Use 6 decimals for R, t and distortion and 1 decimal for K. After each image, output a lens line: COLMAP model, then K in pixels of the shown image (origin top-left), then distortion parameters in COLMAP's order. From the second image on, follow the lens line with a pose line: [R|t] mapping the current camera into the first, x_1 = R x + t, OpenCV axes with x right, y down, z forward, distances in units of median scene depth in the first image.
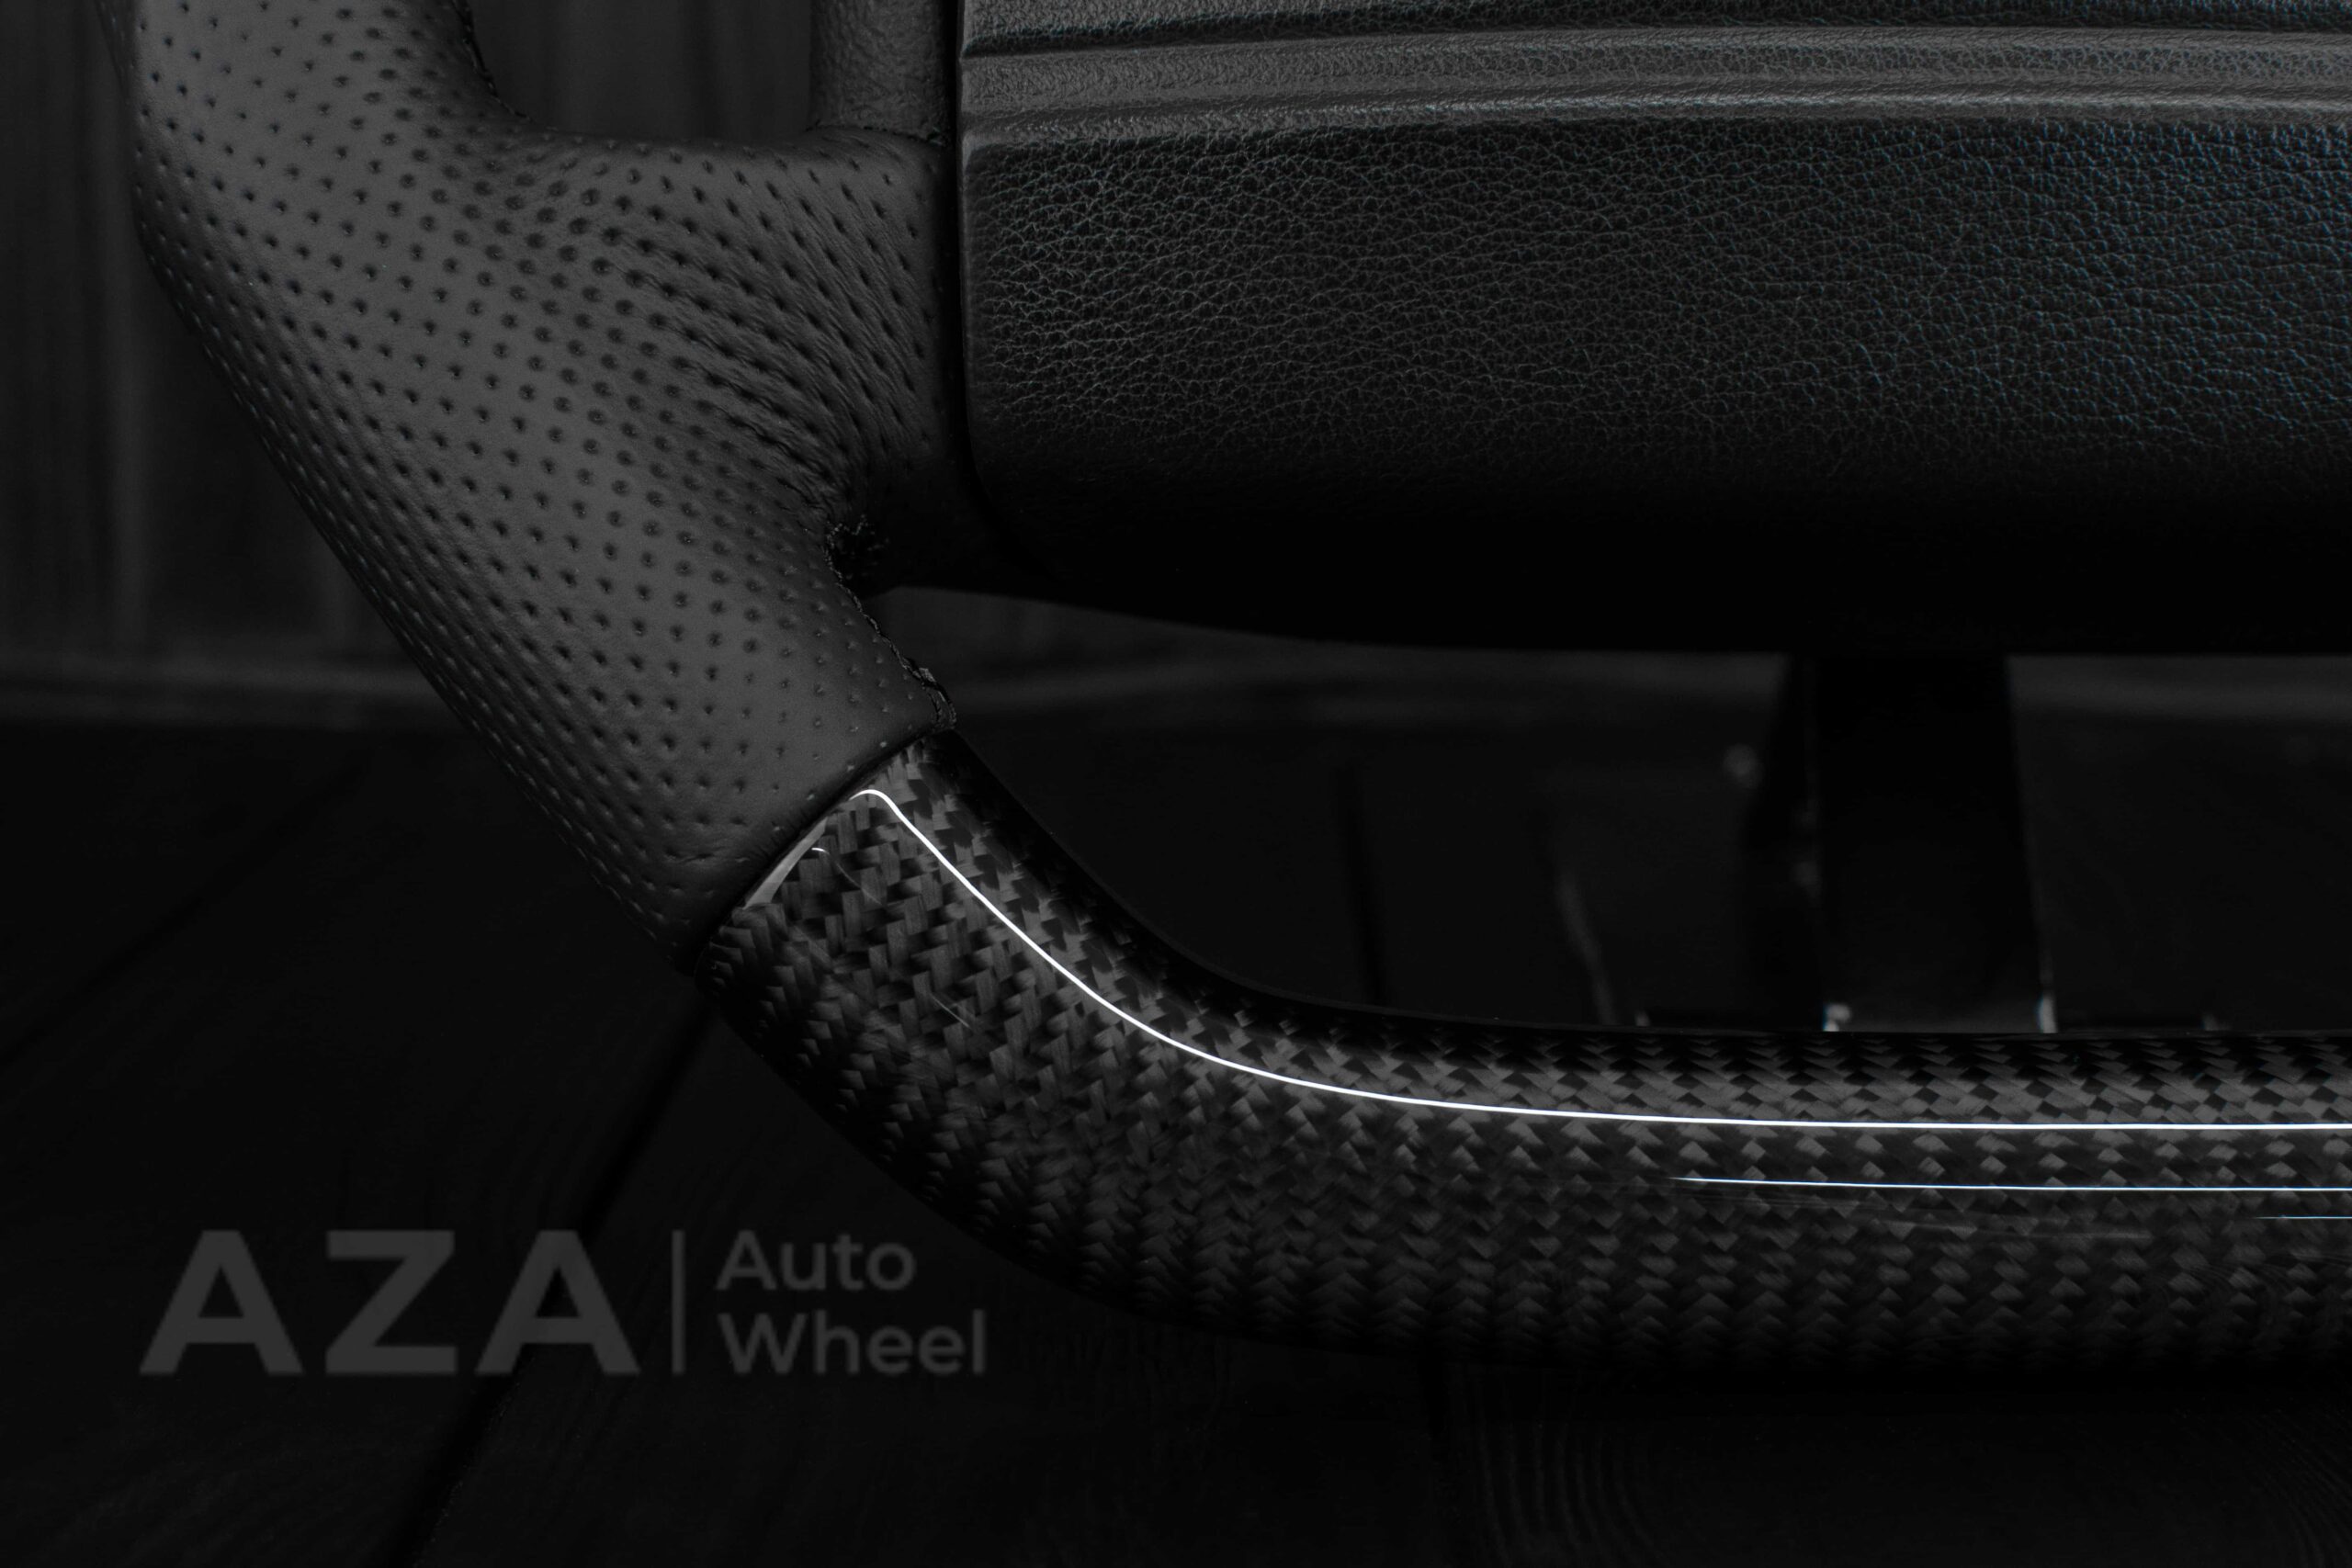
lens RADIAL K [[3580.2, 0, 1173.4], [0, 3580.2, 773.9], [0, 0, 1]] dist [-0.164066, 0.000000]
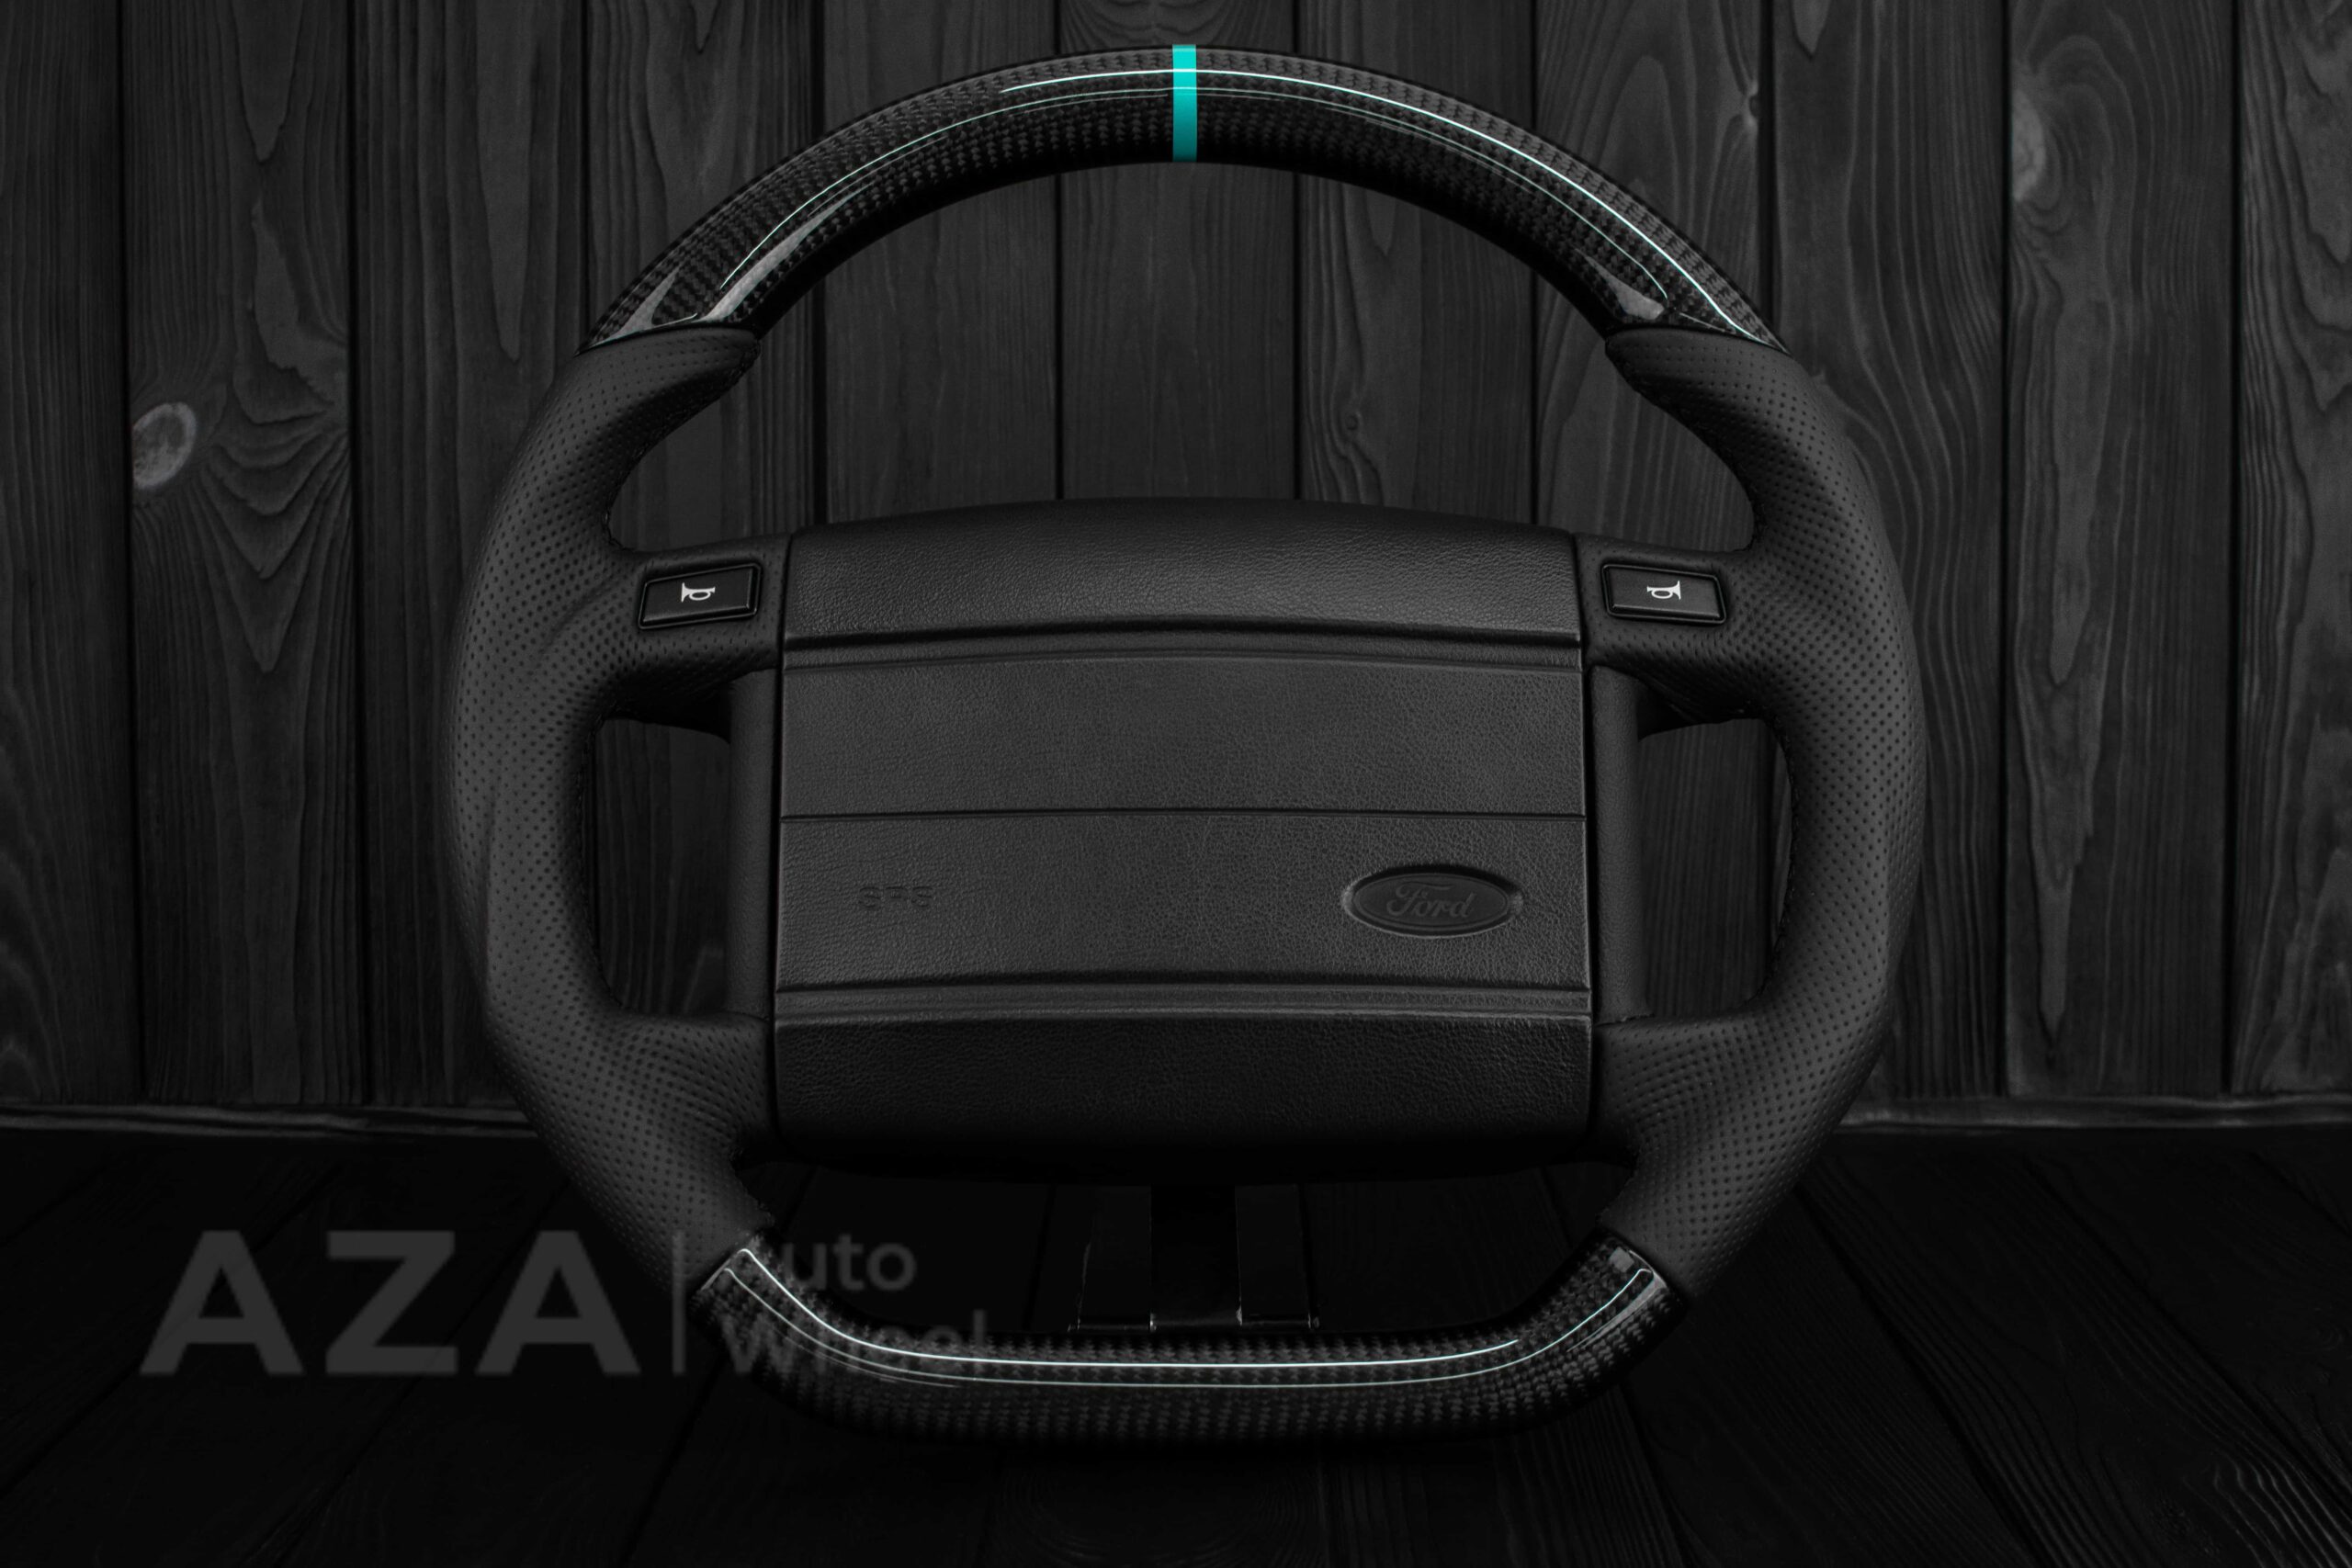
lens RADIAL K [[3580.2, 0, 1175.4], [0, 3580.2, 793.4], [0, 0, 1]] dist [-0.164066, 0.000000]
pose [[0.999967, -0.002223, 0.007819, 0.246403], [0.002636, 0.998583, -0.053160, -0.211316], [-0.007690, 0.053178, 0.998555, -1.932528]]
